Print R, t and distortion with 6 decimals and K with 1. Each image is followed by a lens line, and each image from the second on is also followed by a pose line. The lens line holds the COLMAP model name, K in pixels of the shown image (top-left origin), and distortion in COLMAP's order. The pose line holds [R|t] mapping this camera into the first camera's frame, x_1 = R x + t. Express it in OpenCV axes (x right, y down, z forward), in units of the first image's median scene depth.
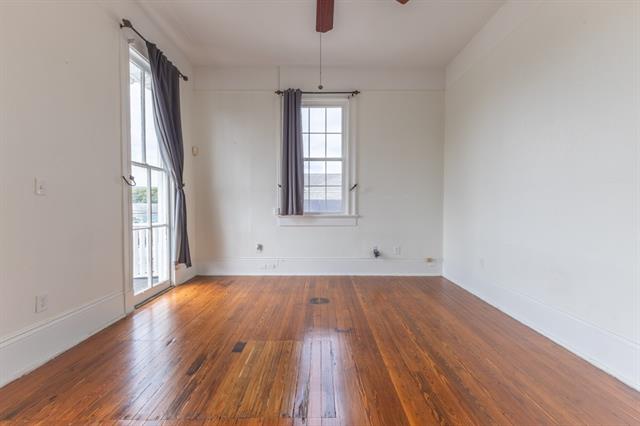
lens RADIAL K [[274.3, 0, 320.8], [0, 274.3, 212.1], [0, 0, 1]] dist [0.002010, 0.000282]
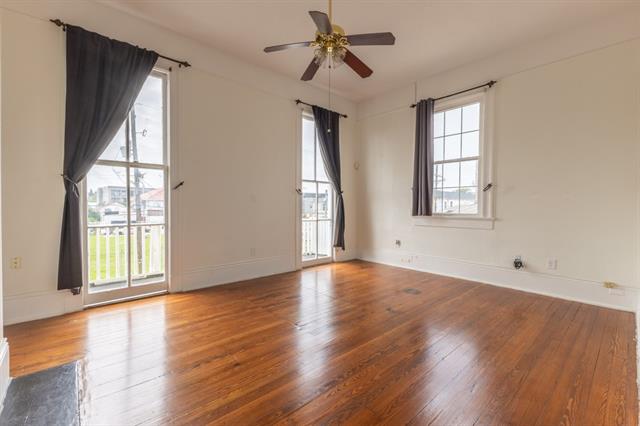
lens RADIAL K [[274.3, 0, 323.3], [0, 274.3, 213.1], [0, 0, 1]] dist [0.002010, 0.000282]
pose [[0.674023, 0.020938, -0.738414, 0.437736], [-0.024576, 0.999680, 0.005914, 0.003754], [0.738301, 0.014161, 0.674322, -0.021876]]
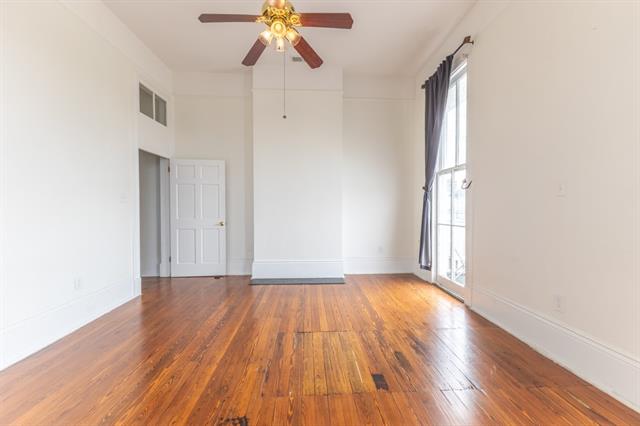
lens RADIAL K [[274.3, 0, 325.8], [0, 274.3, 211.3], [0, 0, 1]] dist [0.002010, 0.000282]
pose [[-0.997825, 0.003564, -0.065829, -0.044099], [0.001295, 0.999404, 0.034485, -0.019176], [0.065913, 0.034325, -0.997235, 0.915379]]
